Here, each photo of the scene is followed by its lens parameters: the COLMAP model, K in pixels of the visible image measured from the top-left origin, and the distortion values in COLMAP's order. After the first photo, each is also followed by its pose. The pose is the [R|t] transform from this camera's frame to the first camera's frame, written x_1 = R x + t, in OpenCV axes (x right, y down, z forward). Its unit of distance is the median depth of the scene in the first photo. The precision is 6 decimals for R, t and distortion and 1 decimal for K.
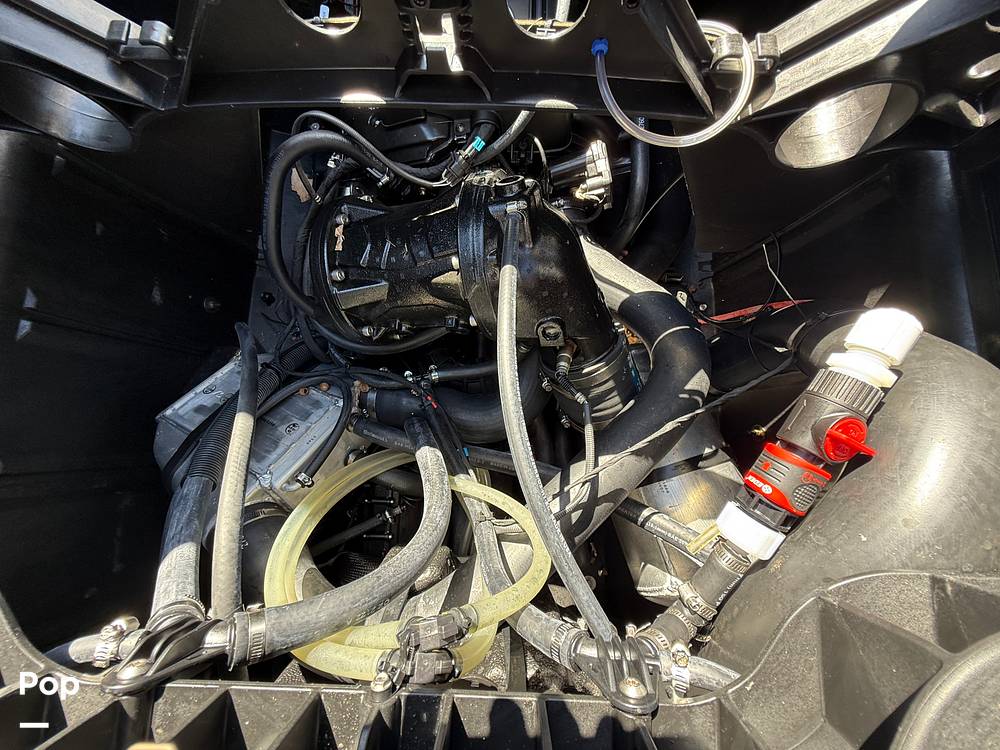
lens RADIAL K [[400.7, 0, 502.1], [0, 400.7, 374.4], [0, 0, 1]] dist [-0.000417, -0.000297]
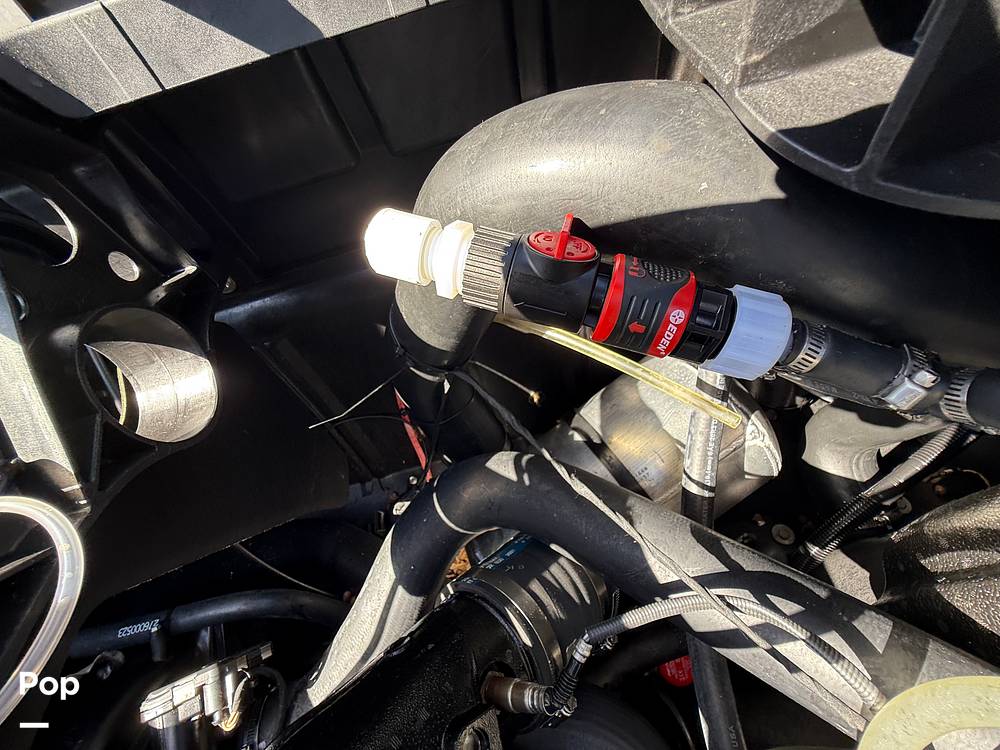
lens RADIAL K [[400.7, 0, 502.2], [0, 400.7, 374.5], [0, 0, 1]] dist [-0.000417, -0.000297]
pose [[-0.219102, -0.754641, 0.618474, 0.140935], [0.974058, -0.205961, 0.093765, -0.018392], [0.056622, 0.622974, 0.780191, 0.281677]]
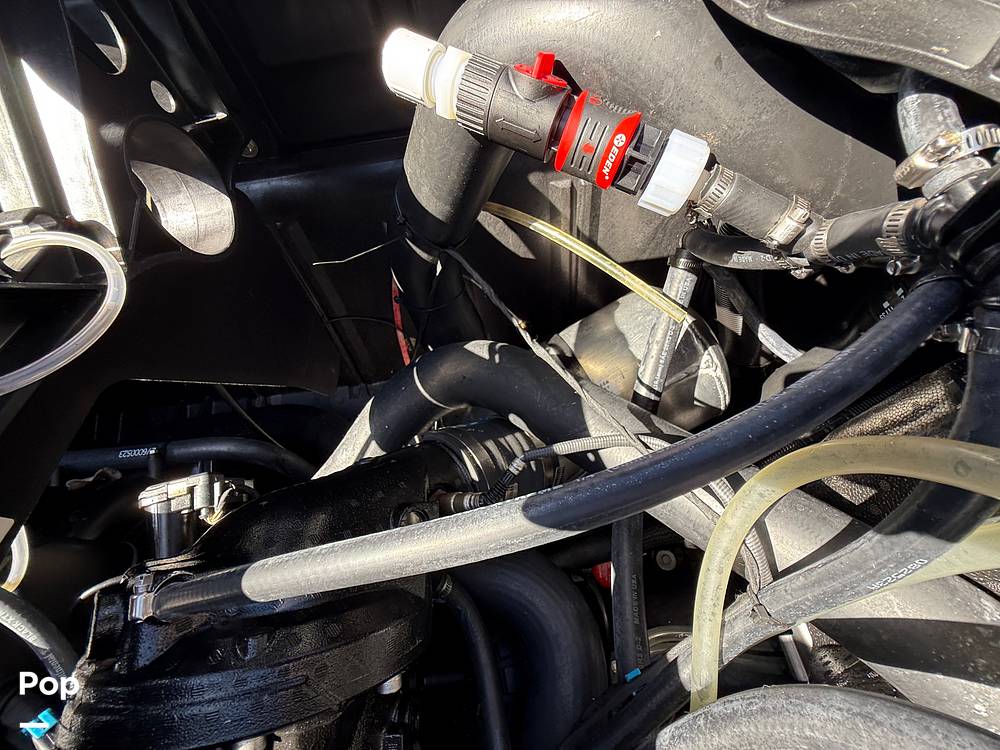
lens RADIAL K [[400.7, 0, 501.9], [0, 400.7, 374.8], [0, 0, 1]] dist [-0.000417, -0.000297]
pose [[-0.104342, -0.817460, 0.566456, -0.046729], [0.993814, -0.063923, 0.090814, -0.013700], [-0.038027, 0.572428, 0.819073, 0.315483]]
